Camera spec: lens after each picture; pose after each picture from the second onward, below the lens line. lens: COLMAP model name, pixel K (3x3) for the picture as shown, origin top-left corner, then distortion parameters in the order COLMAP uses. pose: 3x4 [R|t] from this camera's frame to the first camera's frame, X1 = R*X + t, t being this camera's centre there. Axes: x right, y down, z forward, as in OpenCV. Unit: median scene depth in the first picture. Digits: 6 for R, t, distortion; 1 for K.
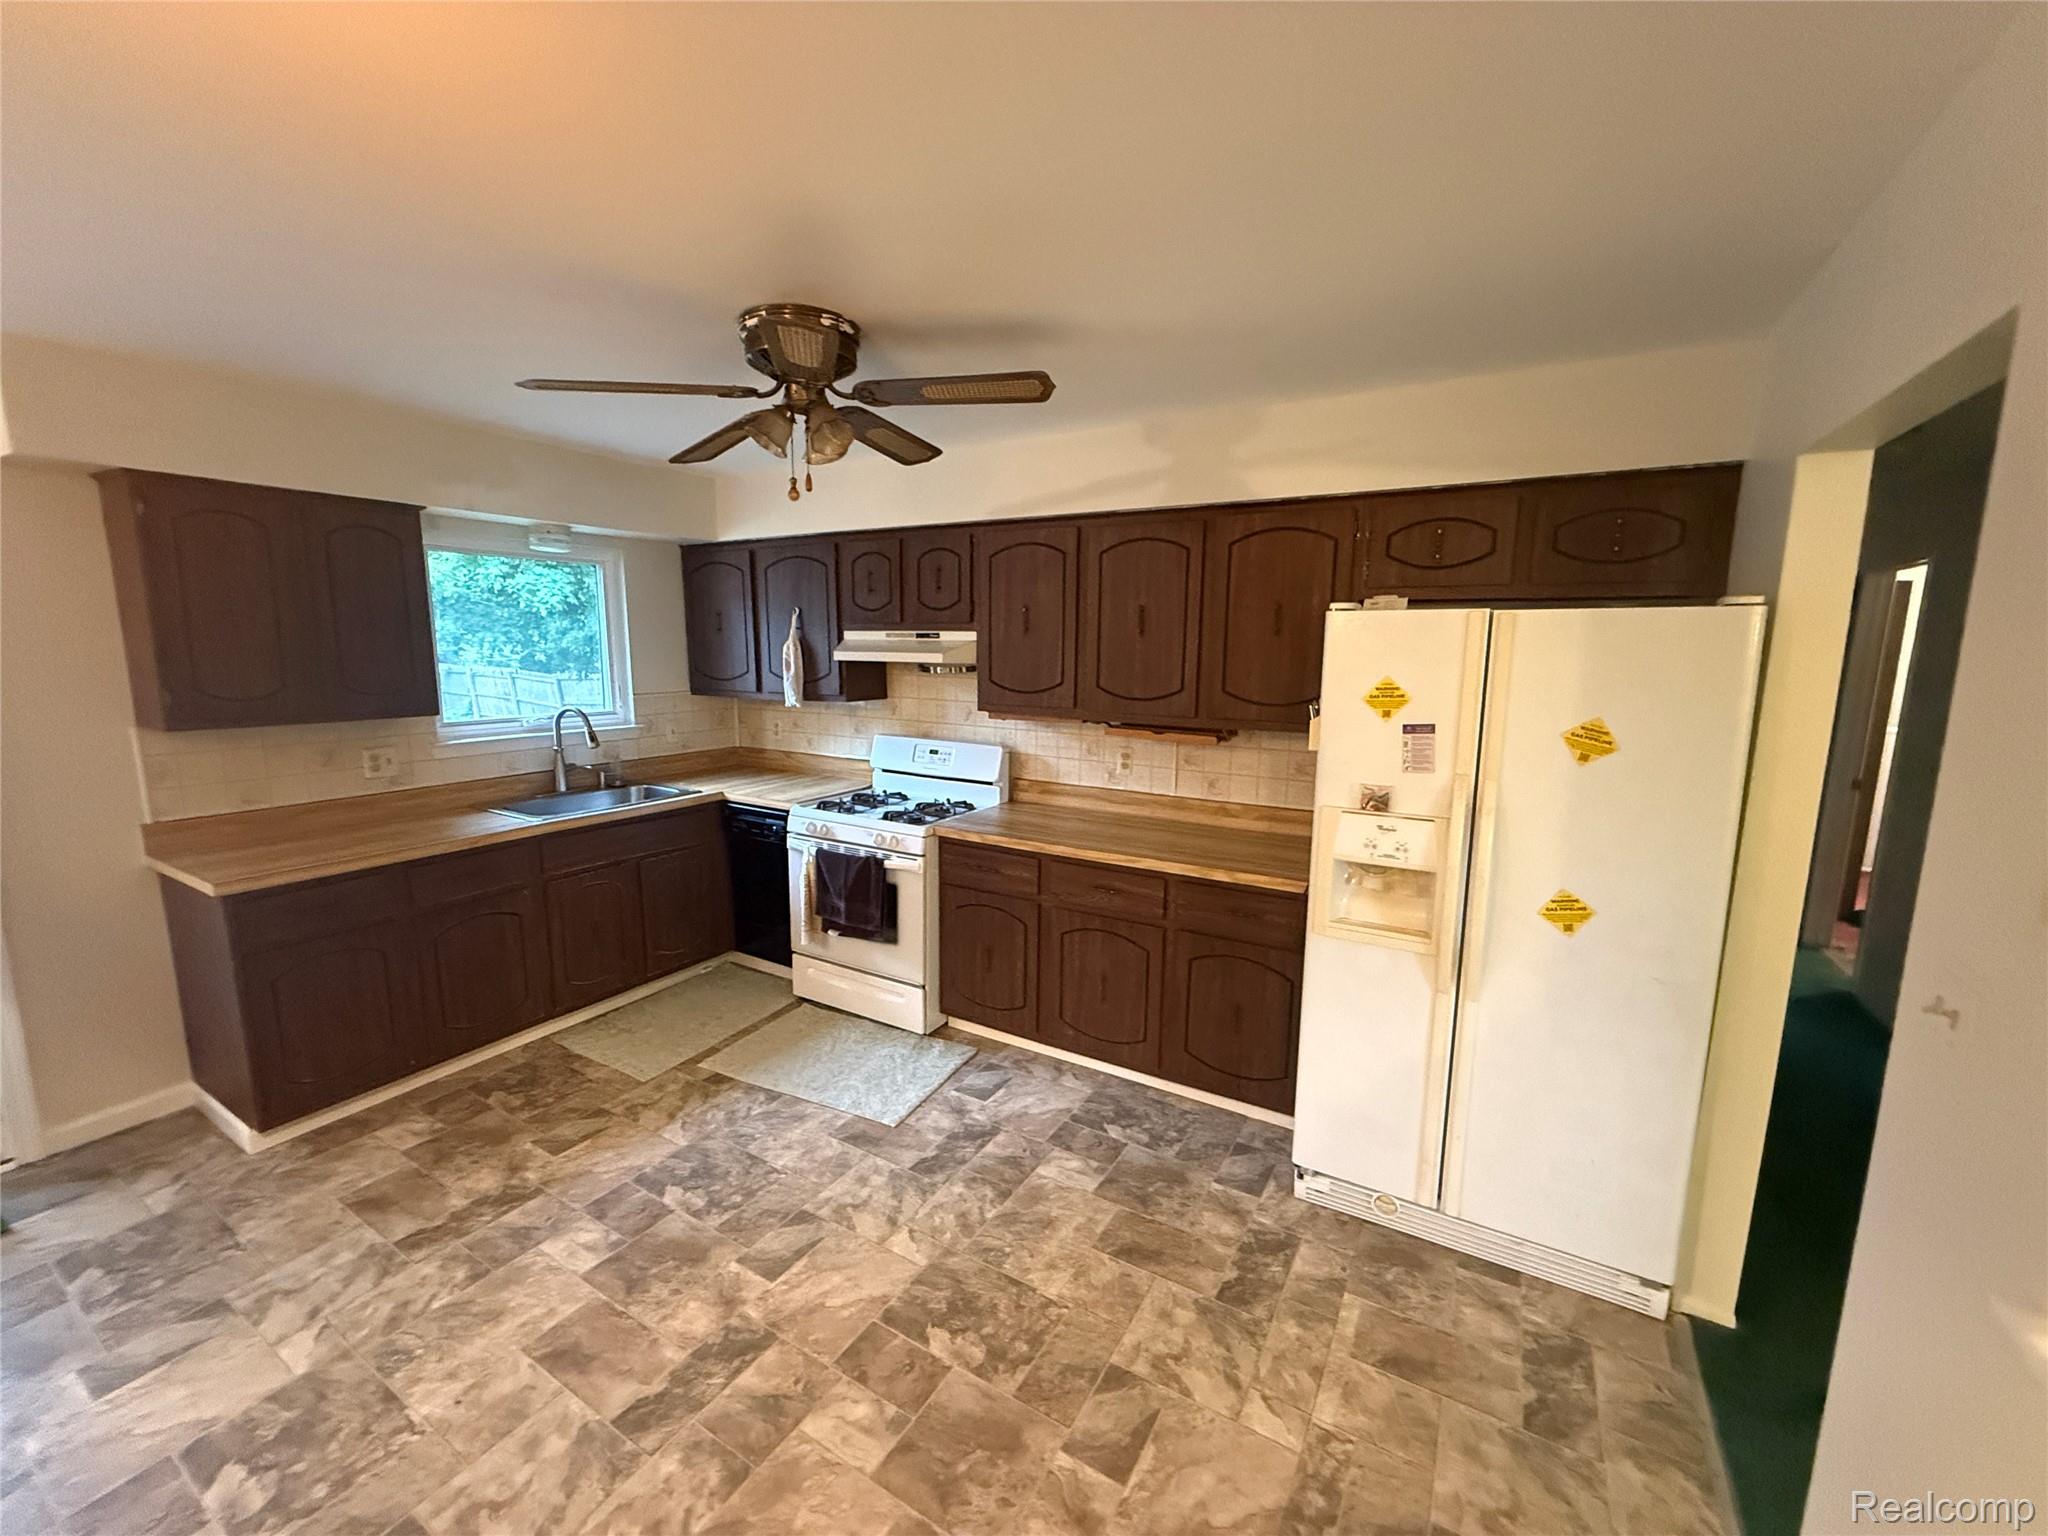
lens RADIAL K [[806.2, 0, 1071.8], [0, 806.2, 760.6], [0, 0, 1]] dist [0.051942, -0.015337]
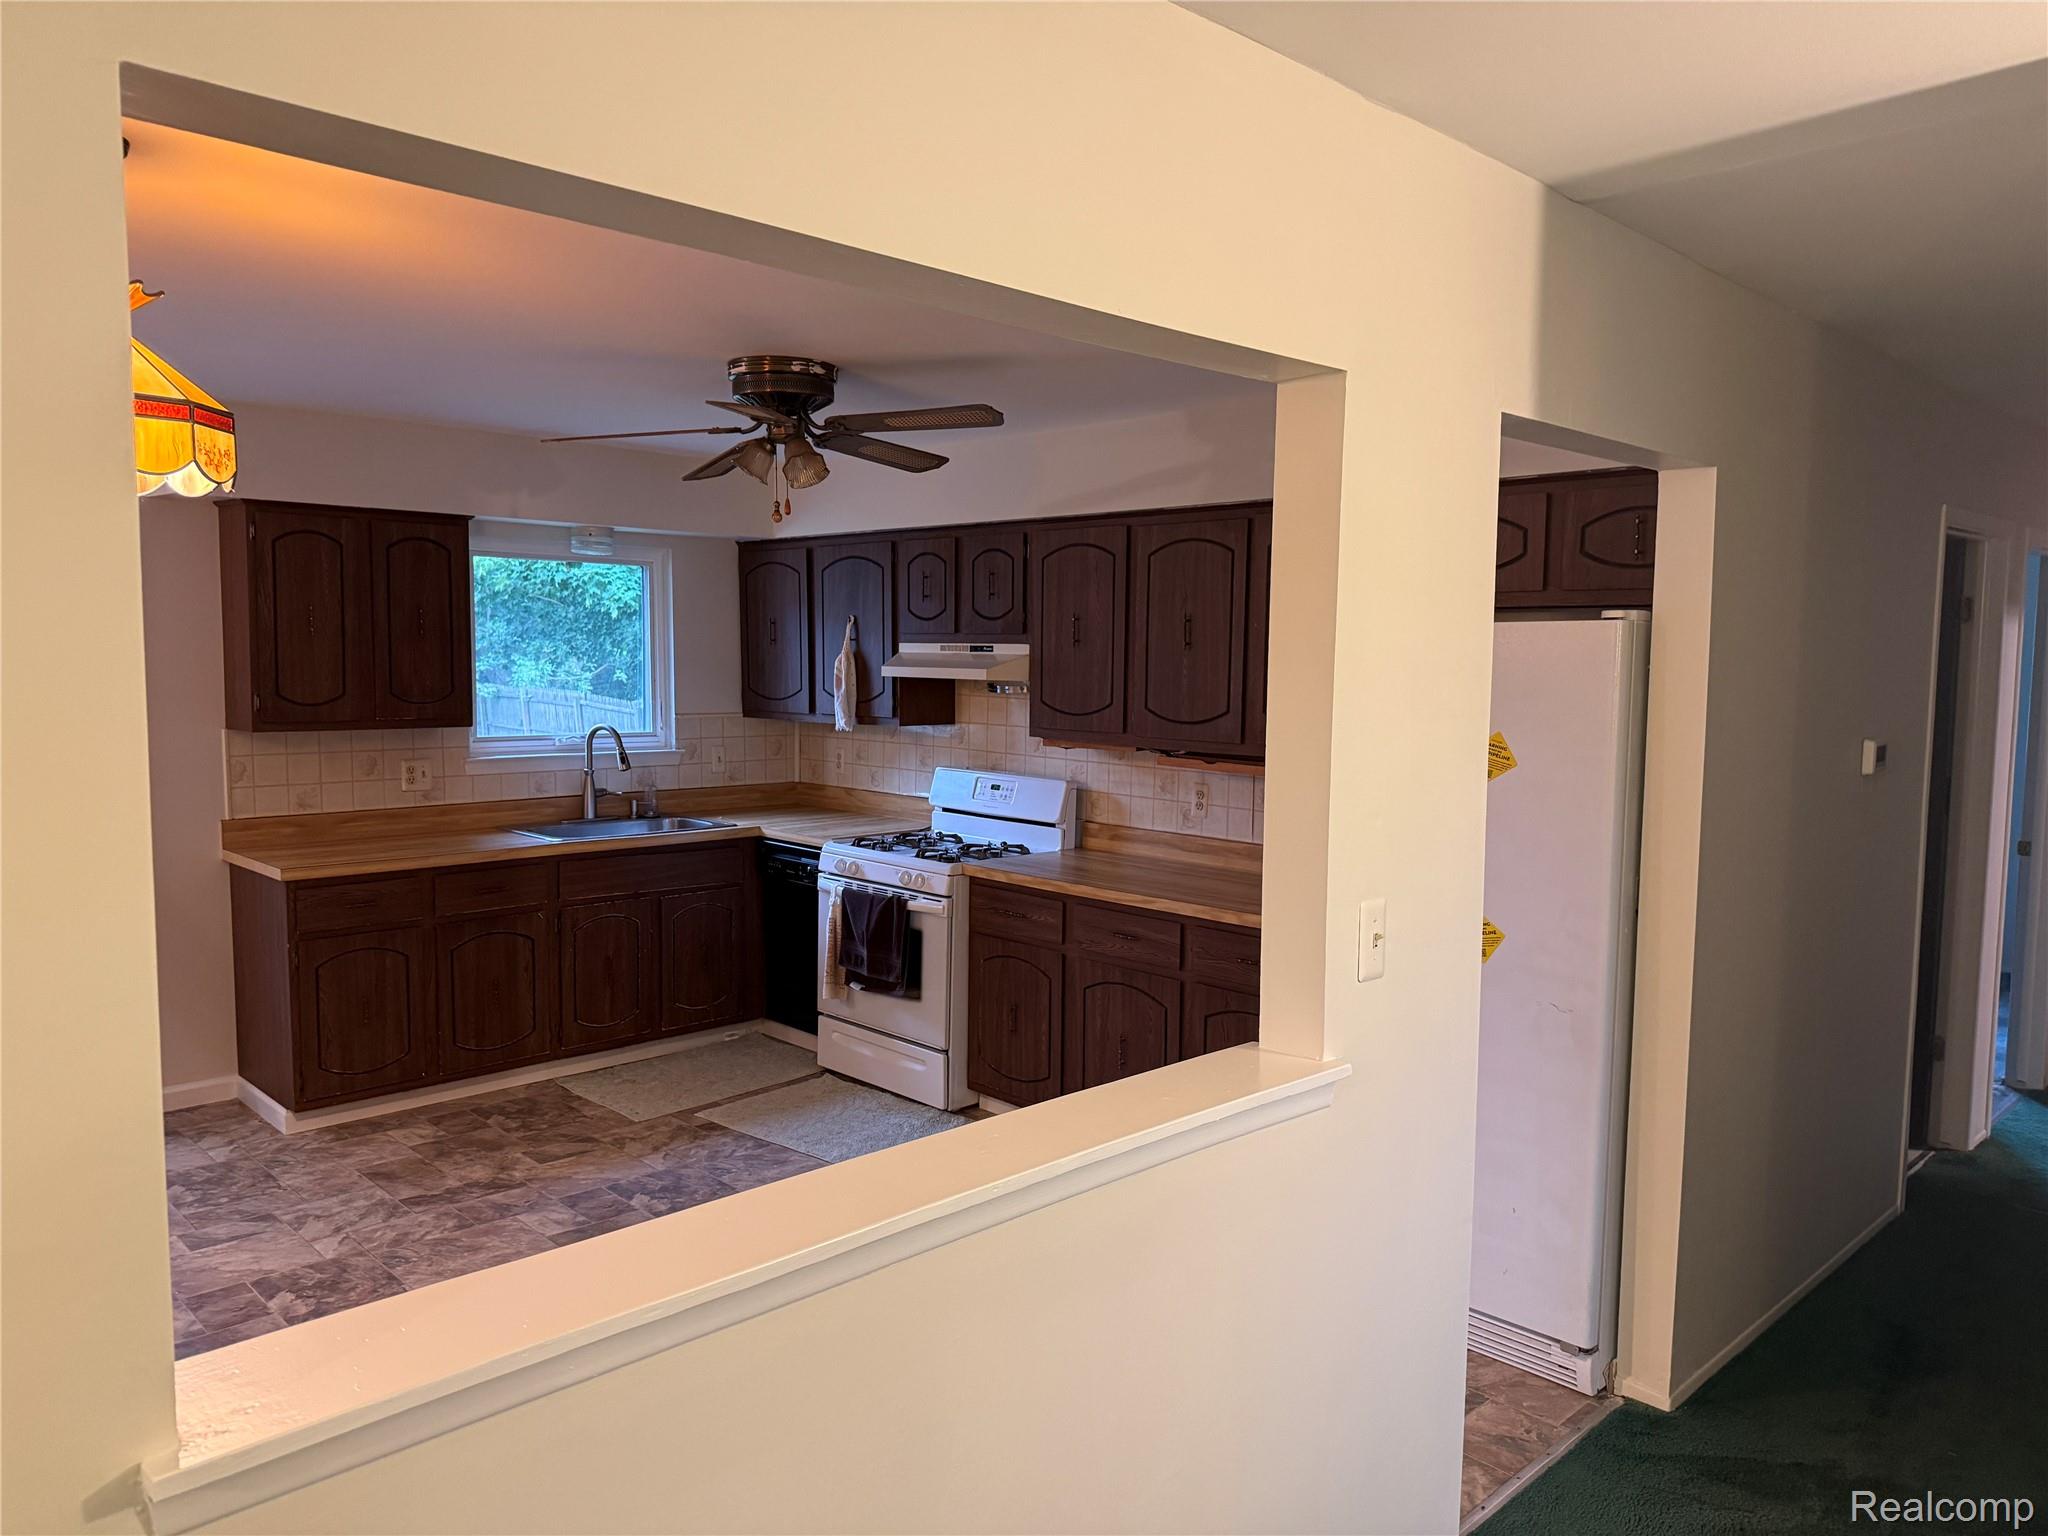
lens RADIAL K [[1443.6, 0, 1124.4], [0, 1443.6, 776.4], [0, 0, 1]] dist [0.343343, -0.412466]
pose [[0.968203, 0.023145, -0.249093, 0.387285], [-0.038696, 0.997583, -0.057716, 0.069904], [0.247155, 0.065520, 0.966758, -0.485871]]
